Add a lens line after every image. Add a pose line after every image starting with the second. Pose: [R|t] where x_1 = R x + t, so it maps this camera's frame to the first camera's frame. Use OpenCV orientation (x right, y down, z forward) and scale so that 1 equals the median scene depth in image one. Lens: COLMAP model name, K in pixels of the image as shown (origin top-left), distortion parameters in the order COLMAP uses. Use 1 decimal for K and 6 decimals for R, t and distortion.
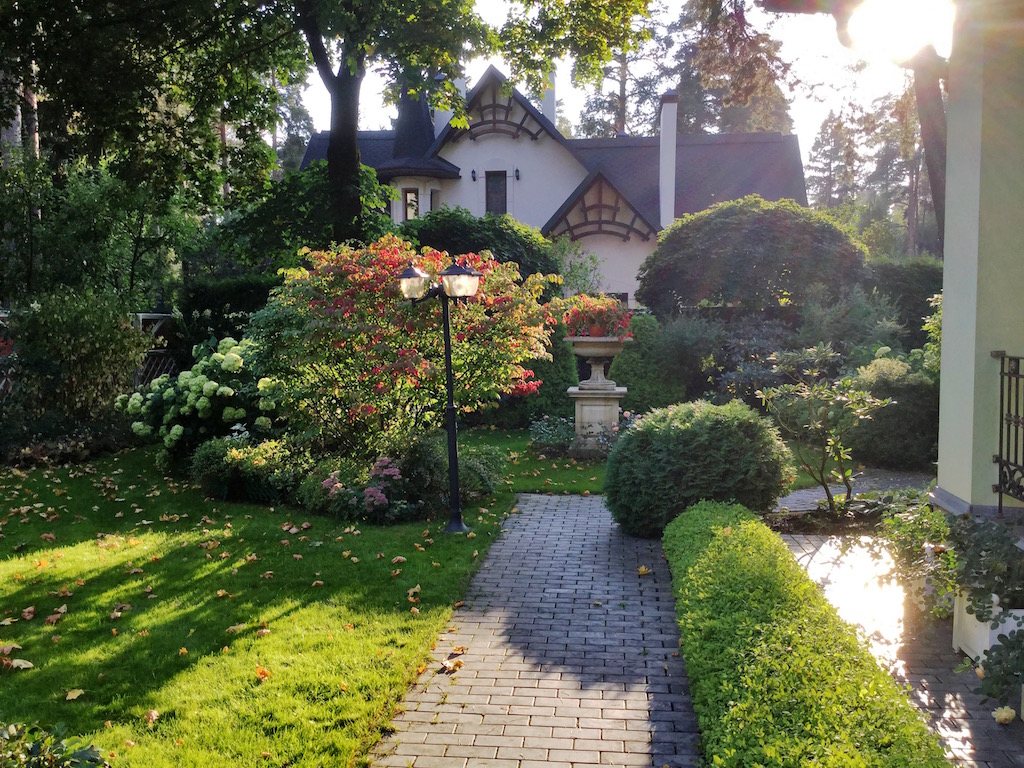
lens RADIAL K [[924.5, 0, 515.2], [0, 924.5, 385.2], [0, 0, 1]] dist [0.108614, -0.207006]
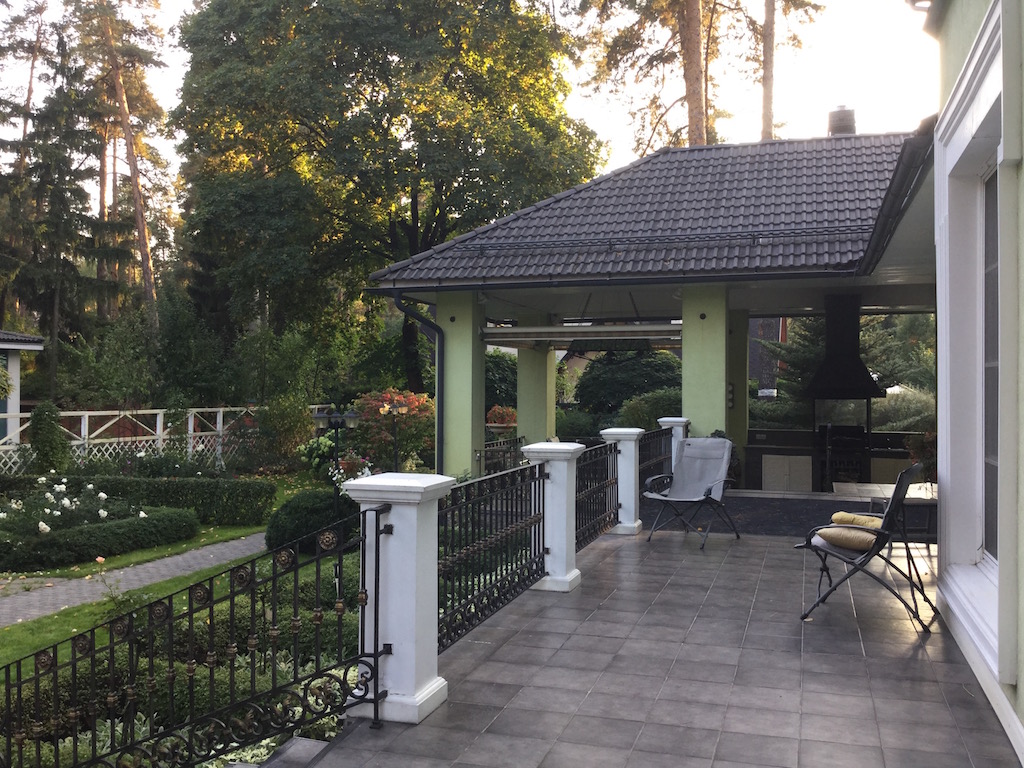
lens RADIAL K [[924.5, 0, 515.2], [0, 924.5, 385.2], [0, 0, 1]] dist [0.108614, -0.207006]
pose [[0.979492, 0.001803, -0.201474, 0.814531], [-0.016078, 0.997470, -0.069240, 0.013937], [0.200839, 0.071060, 0.977044, -1.658324]]
